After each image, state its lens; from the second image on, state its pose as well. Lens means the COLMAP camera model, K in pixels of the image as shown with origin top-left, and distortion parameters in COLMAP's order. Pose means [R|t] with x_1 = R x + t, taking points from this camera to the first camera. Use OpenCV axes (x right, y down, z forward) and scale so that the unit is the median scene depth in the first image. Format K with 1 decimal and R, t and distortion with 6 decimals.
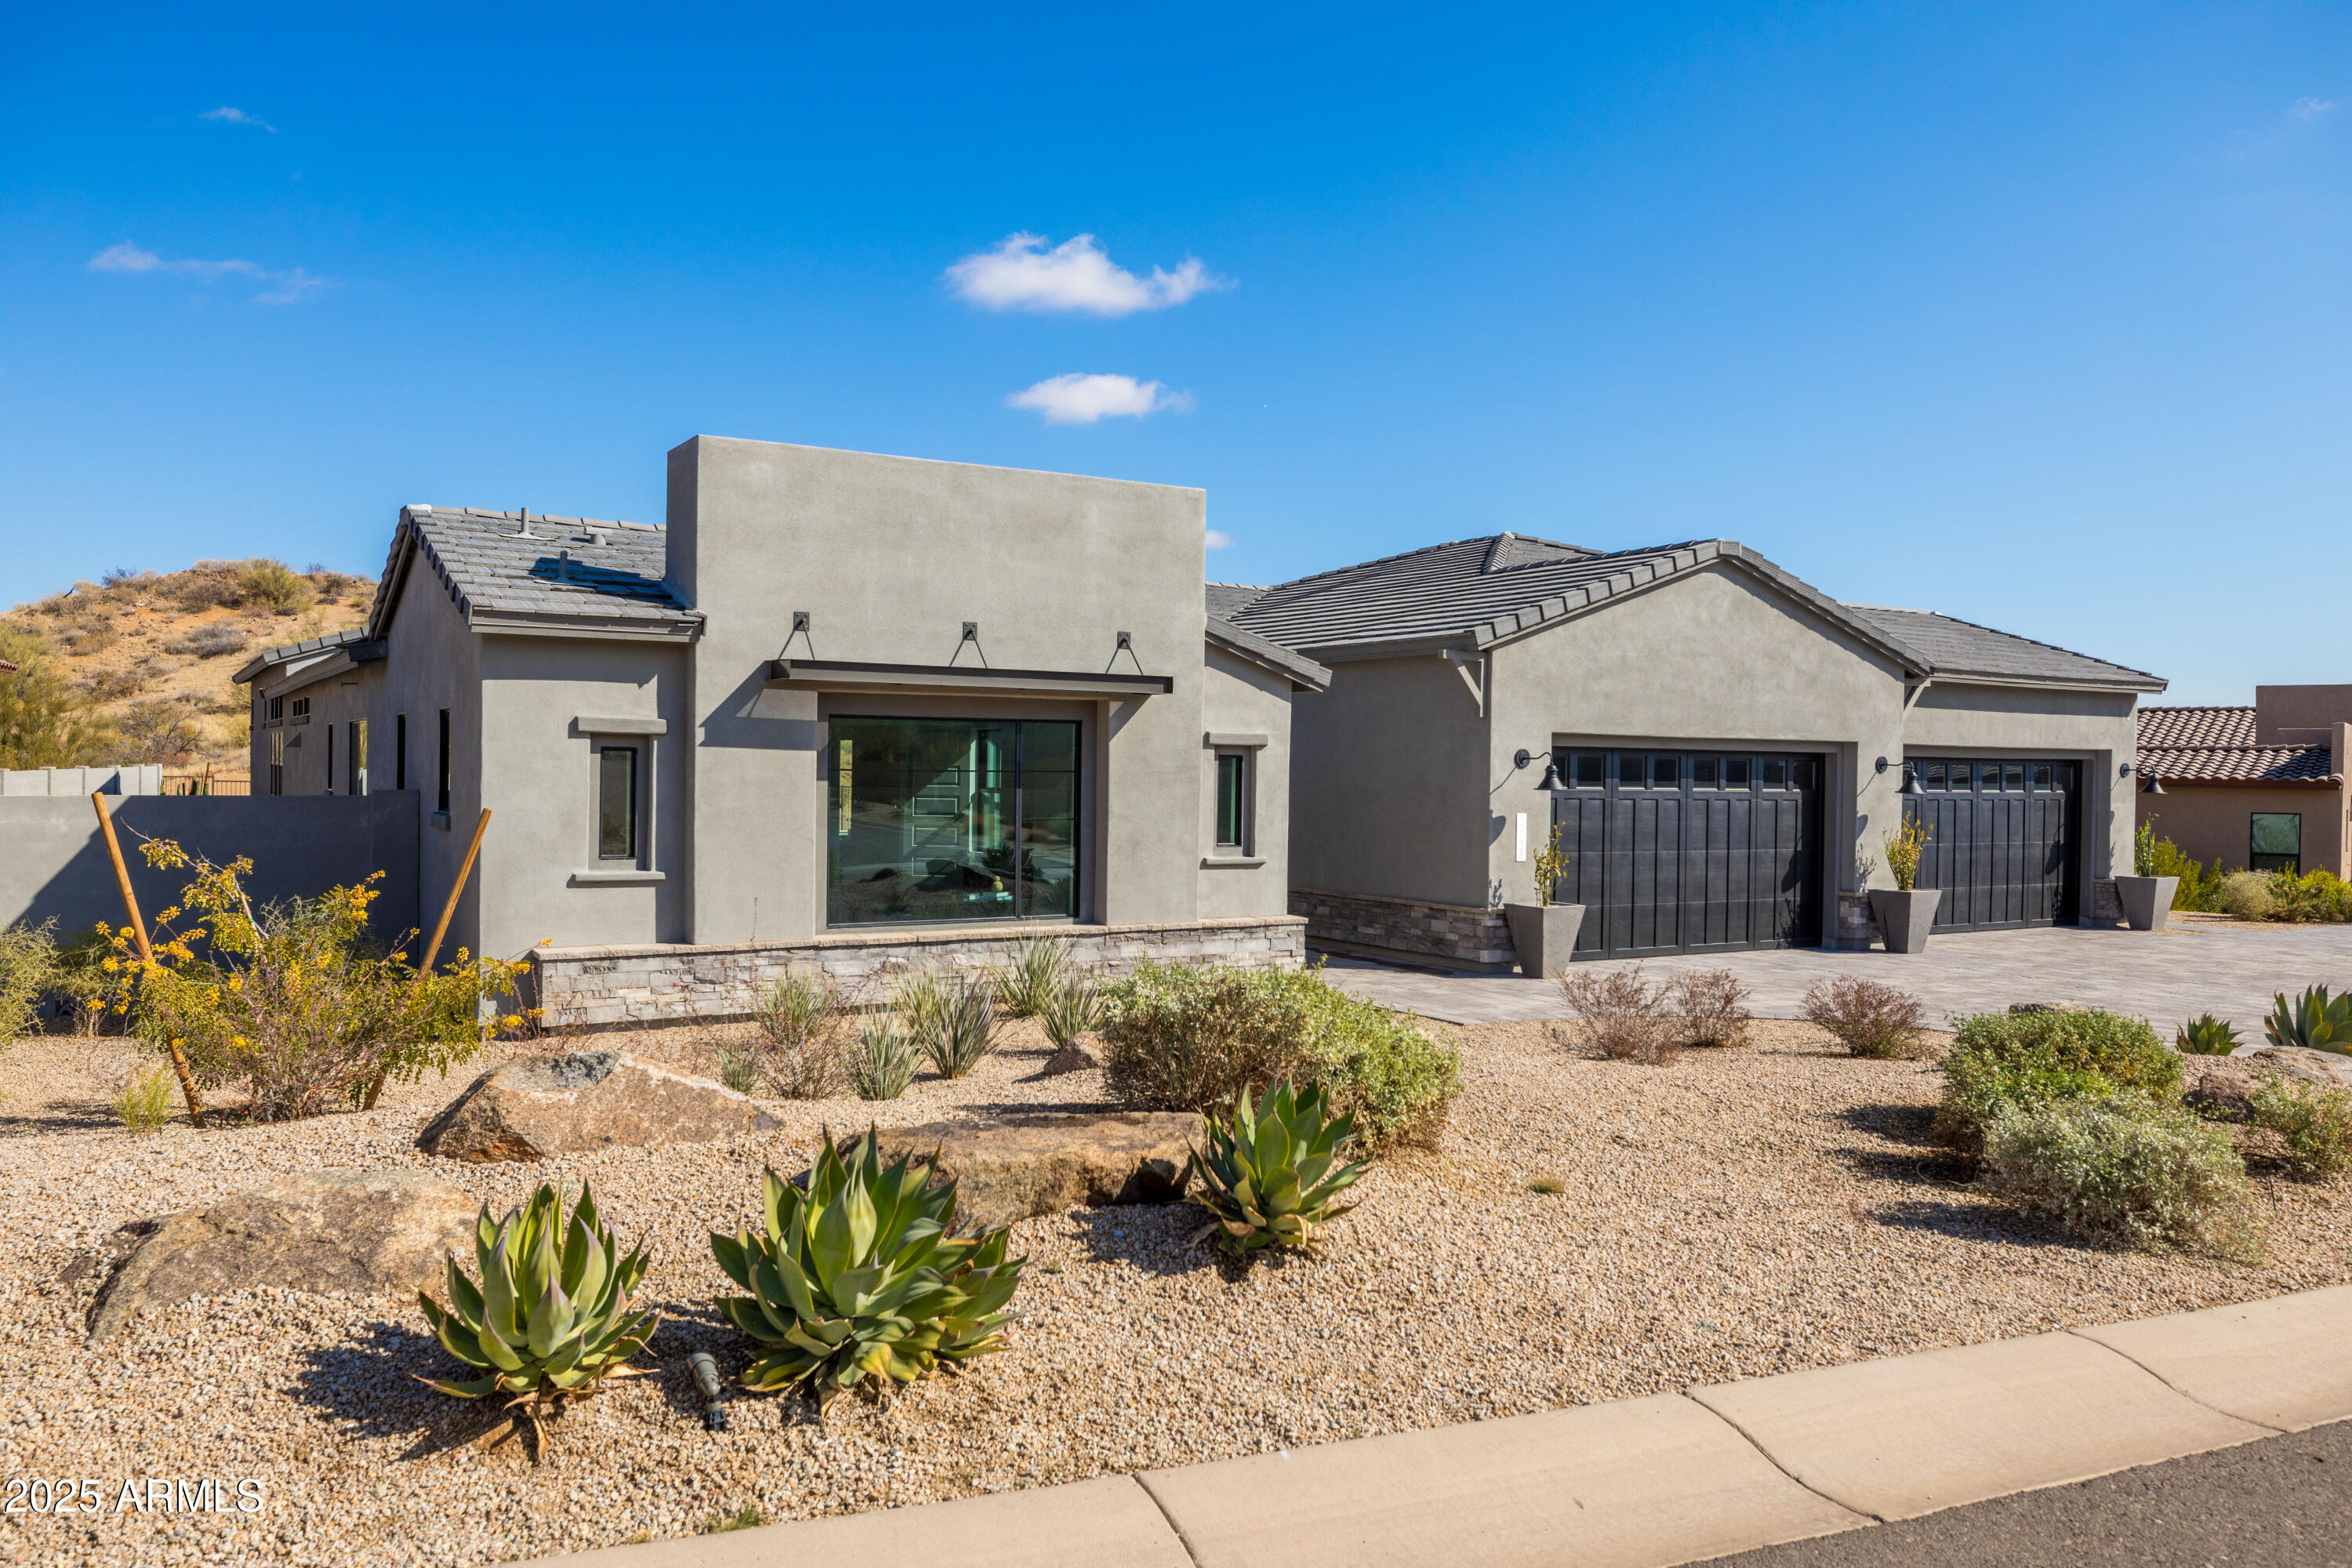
lens RADIAL K [[1705.9, 0, 1164.5], [0, 1705.9, 776.2], [0, 0, 1]] dist [0.005577, -0.000451]
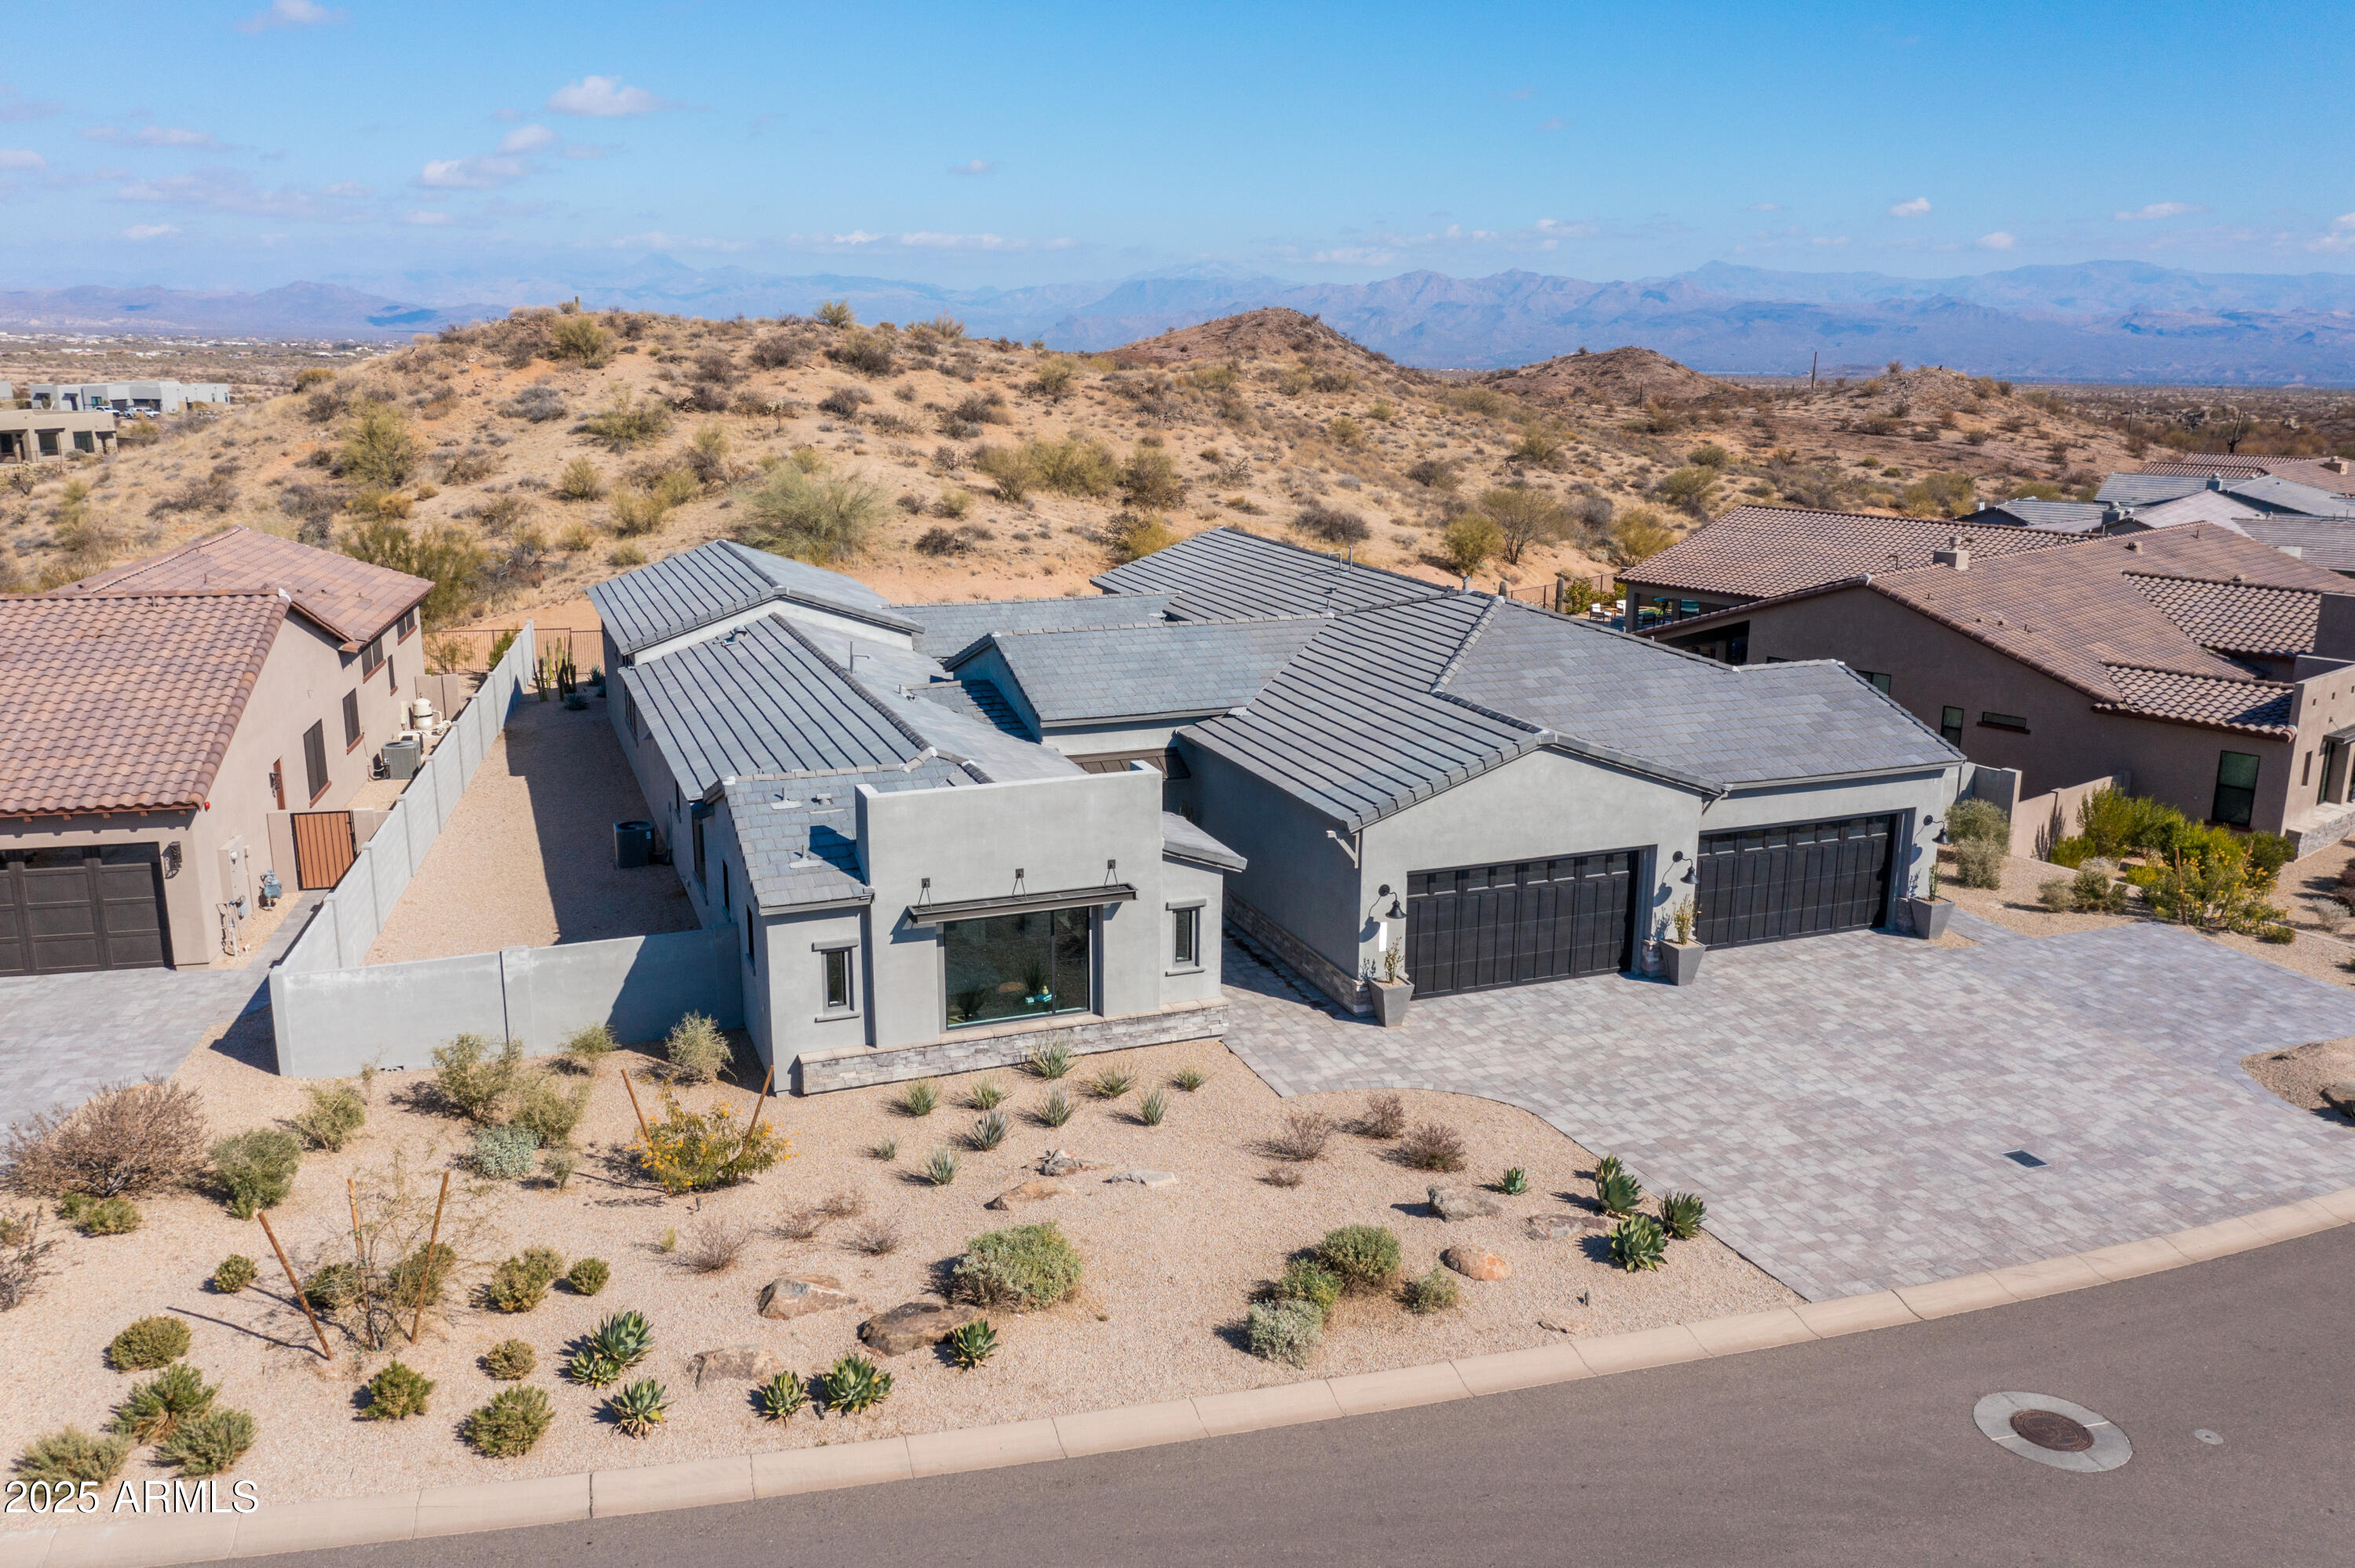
lens RADIAL K [[1882.6, 0, 1183.0], [0, 1882.6, 791.2], [0, 0, 1]] dist [0.004840, -0.000355]
pose [[0.985193, 0.035926, -0.167645, 0.348899], [0.005288, 0.970967, 0.239154, -0.579210], [0.171369, -0.236499, 0.956400, -0.775458]]
